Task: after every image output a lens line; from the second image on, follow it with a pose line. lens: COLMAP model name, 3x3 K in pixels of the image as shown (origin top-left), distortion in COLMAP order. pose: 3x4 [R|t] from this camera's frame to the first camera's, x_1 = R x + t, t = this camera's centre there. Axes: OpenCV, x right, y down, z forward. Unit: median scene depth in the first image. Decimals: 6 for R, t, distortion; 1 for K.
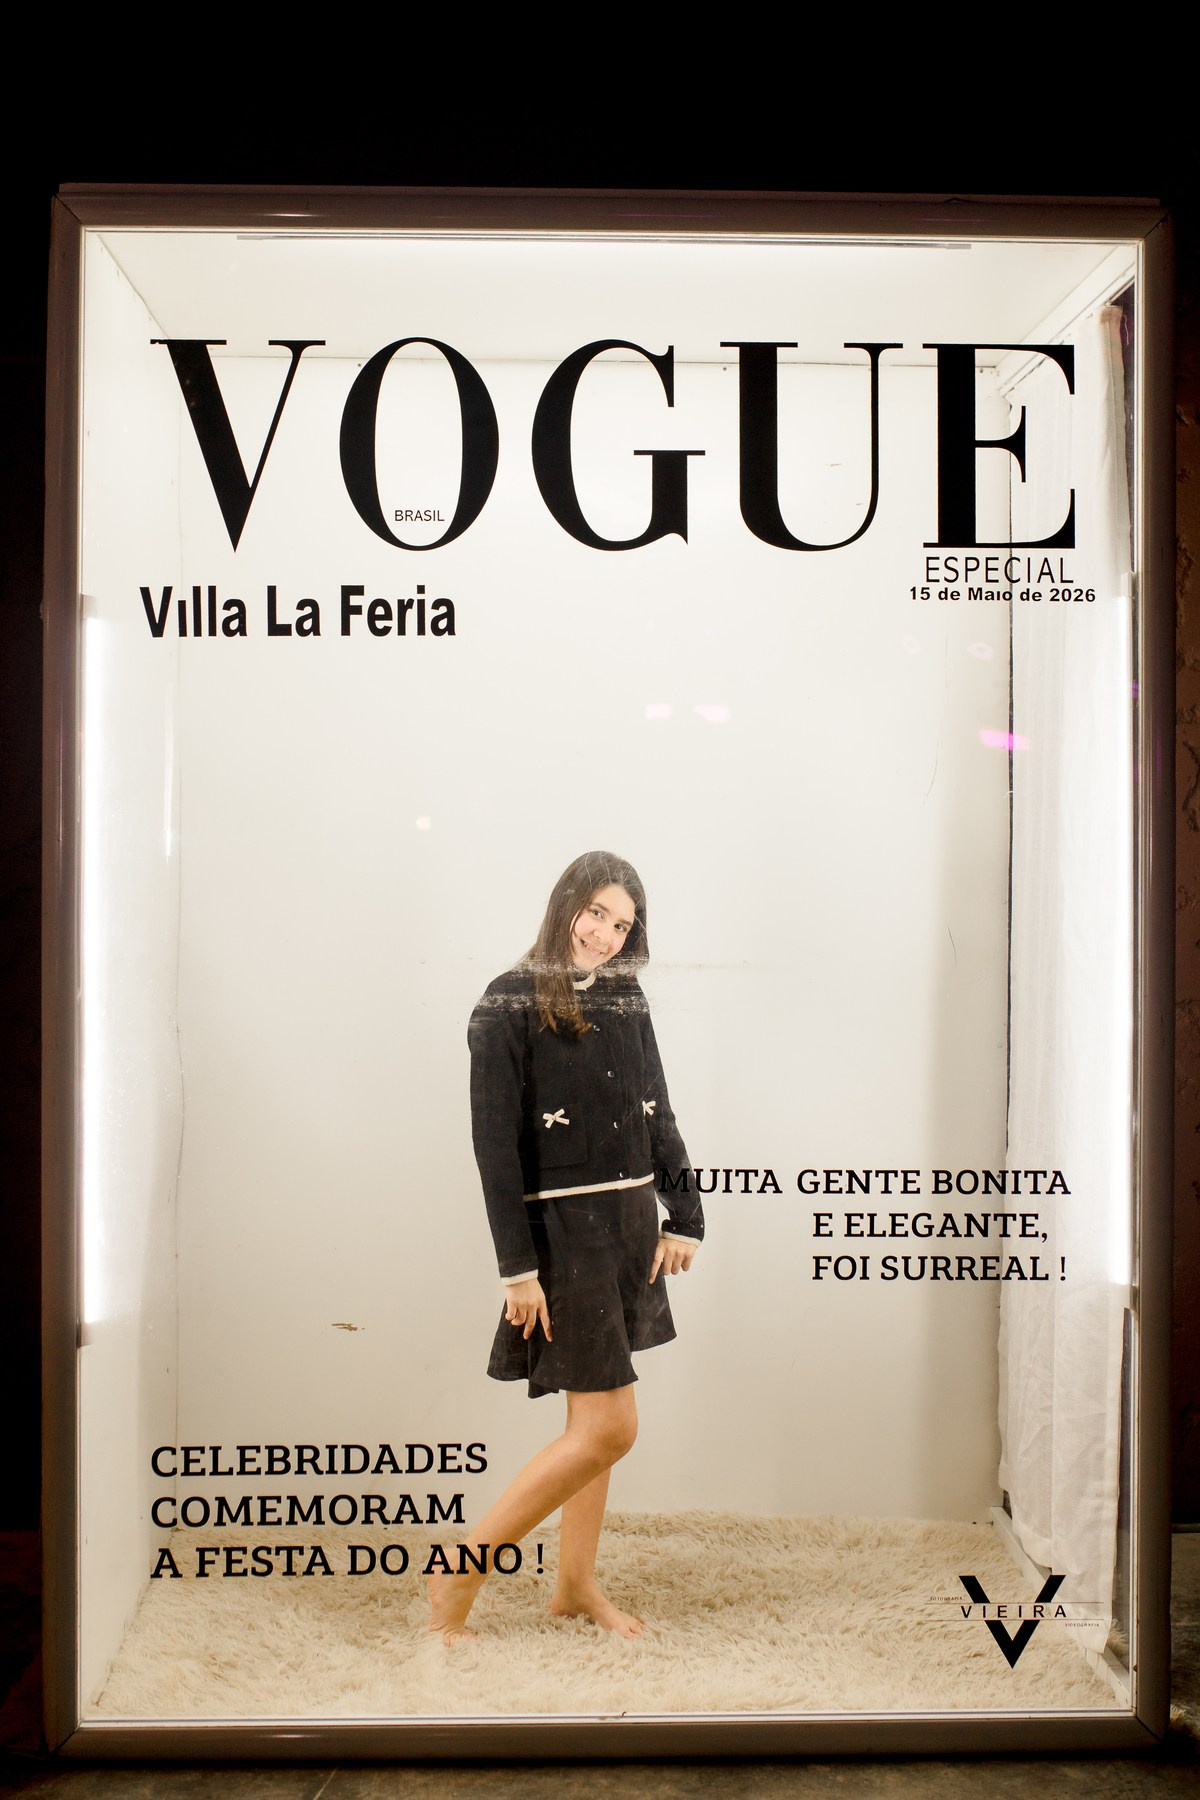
lens RADIAL K [[1780.4, 0, 559.2], [0, 1780.4, 840.2], [0, 0, 1]] dist [-0.001141, 0.000000]
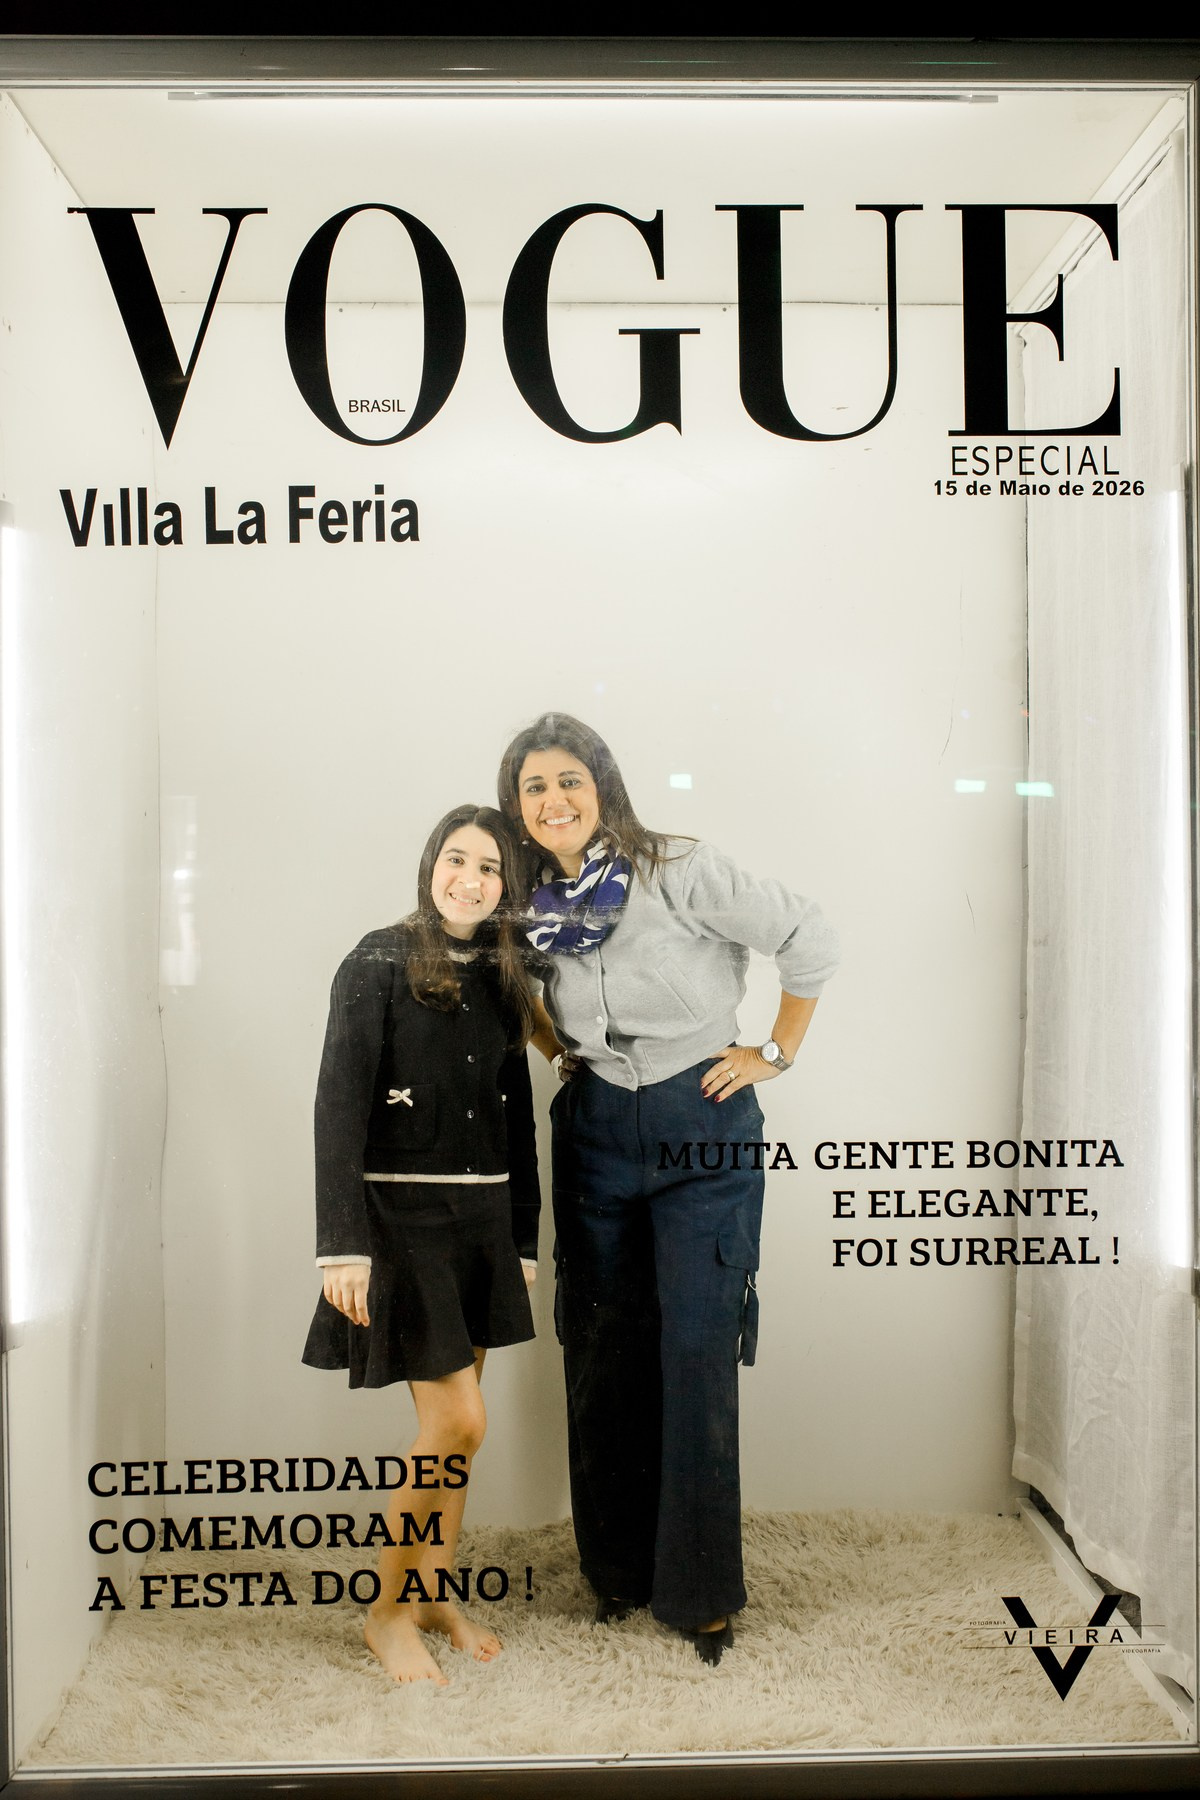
lens RADIAL K [[1313.9, 0, 606.6], [0, 1313.9, 893.0], [0, 0, 1]] dist [-0.008122, 0.002839]
pose [[0.999912, -0.012024, -0.005612, 0.035803], [0.012013, 0.999926, -0.001942, 0.061228], [0.005635, 0.001875, 0.999982, 0.347396]]
